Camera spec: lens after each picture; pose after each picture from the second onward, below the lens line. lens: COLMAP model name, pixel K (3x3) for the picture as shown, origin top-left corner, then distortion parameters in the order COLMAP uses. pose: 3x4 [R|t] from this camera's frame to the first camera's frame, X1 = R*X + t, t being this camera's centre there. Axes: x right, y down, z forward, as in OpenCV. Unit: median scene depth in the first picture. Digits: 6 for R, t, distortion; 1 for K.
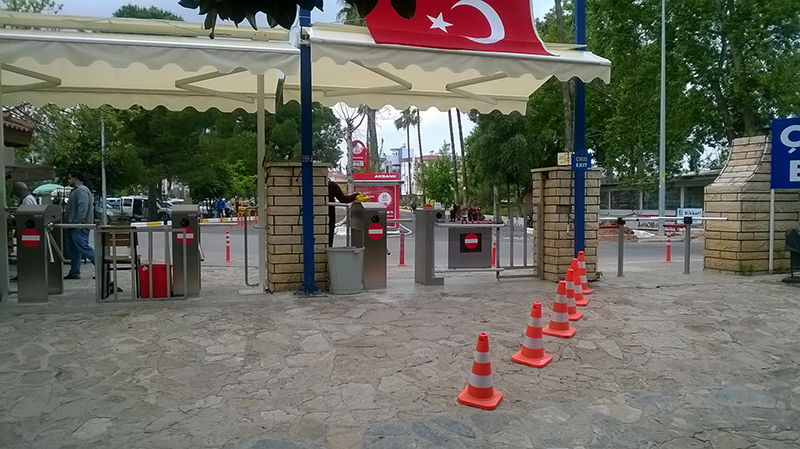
lens RADIAL K [[669.8, 0, 398.9], [0, 669.8, 242.0], [0, 0, 1]] dist [-0.031972, -0.010981]
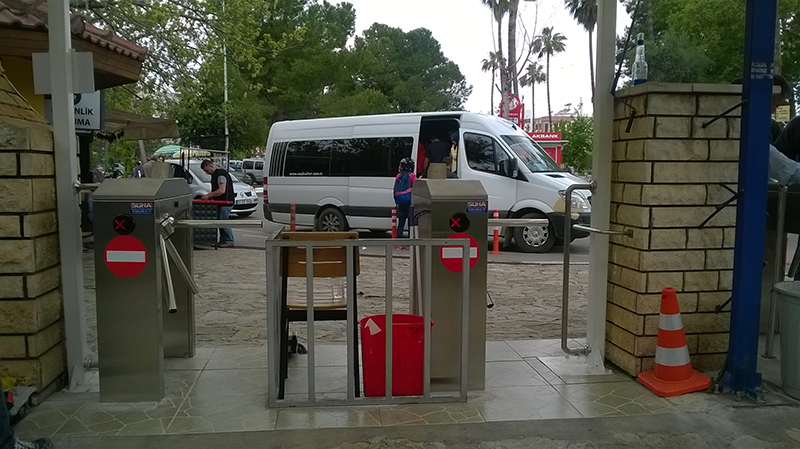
lens RADIAL K [[669.8, 0, 398.9], [0, 669.8, 242.0], [0, 0, 1]] dist [-0.031972, -0.010981]
pose [[0.987486, 0.021266, -0.156267, -0.068614], [-0.012611, 0.998342, 0.056167, -0.009384], [0.157203, -0.053493, 0.986117, 0.132107]]
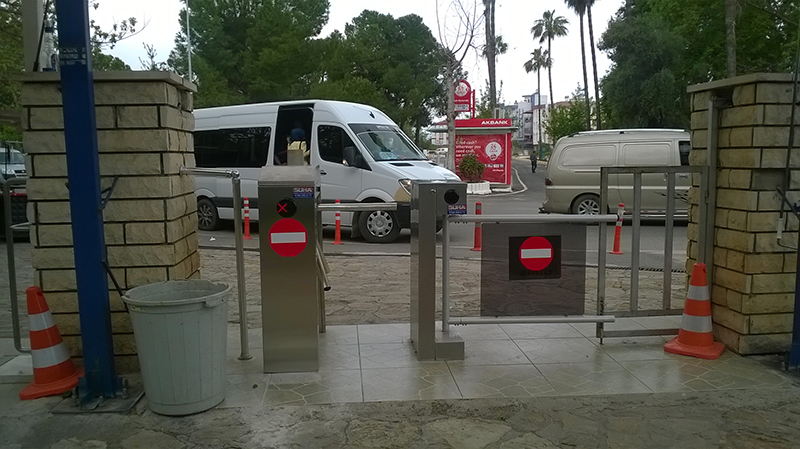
lens RADIAL K [[668.6, 0, 399.7], [0, 668.6, 245.4], [0, 0, 1]] dist [-0.018882, -0.020486]
pose [[0.980766, 0.018842, -0.194276, 0.029001], [-0.003452, 0.996849, 0.079249, -0.011148], [0.195157, -0.077054, 0.977740, 0.154872]]
